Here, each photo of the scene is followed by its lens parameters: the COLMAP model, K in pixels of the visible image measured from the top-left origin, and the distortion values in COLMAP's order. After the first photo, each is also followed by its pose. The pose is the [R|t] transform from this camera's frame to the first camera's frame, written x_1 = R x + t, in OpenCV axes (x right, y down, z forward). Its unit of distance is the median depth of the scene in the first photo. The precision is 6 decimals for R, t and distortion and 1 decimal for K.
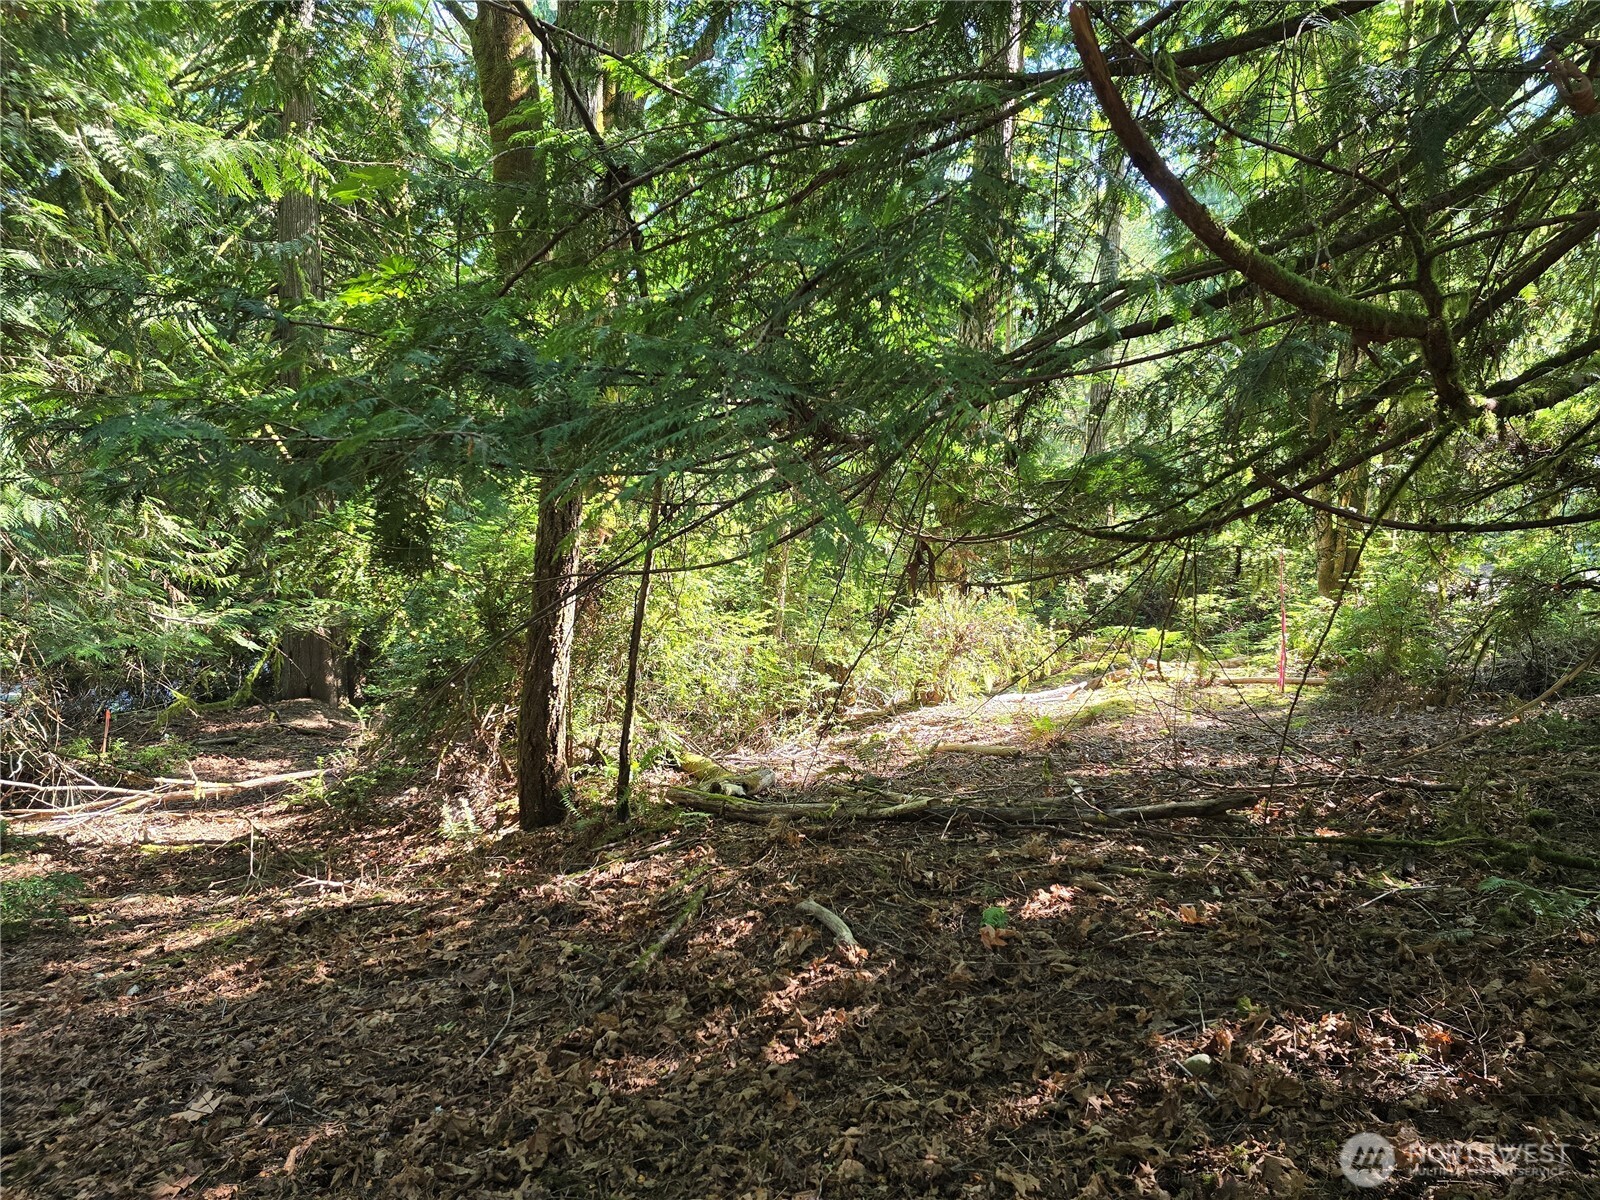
lens RADIAL K [[1063.3, 0, 797.0], [0, 1063.3, 587.2], [0, 0, 1]] dist [0.027767, -0.013527]
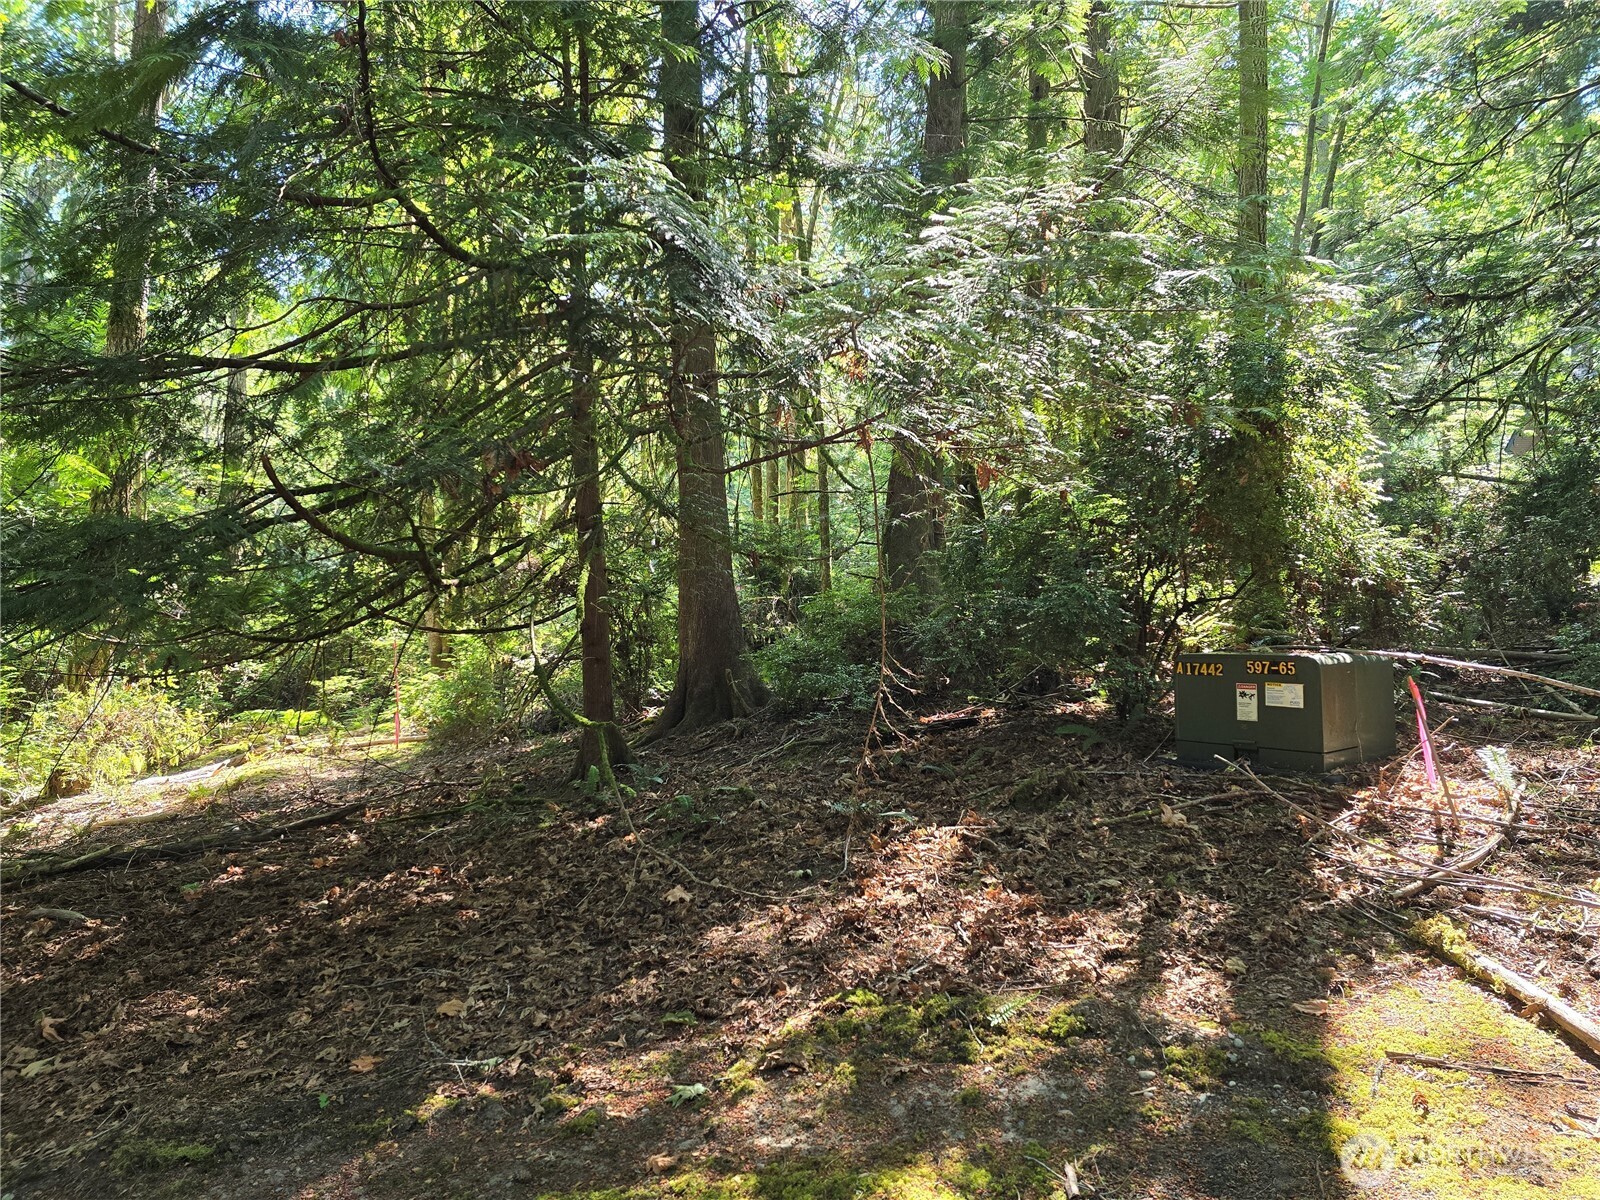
lens RADIAL K [[1063.3, 0, 798.4], [0, 1063.3, 584.1], [0, 0, 1]] dist [0.027767, -0.013527]
pose [[0.719415, 0.009304, 0.694518, -0.087205], [0.045342, 0.997148, -0.060325, -0.000542], [-0.693099, 0.074890, 0.716942, -0.251918]]
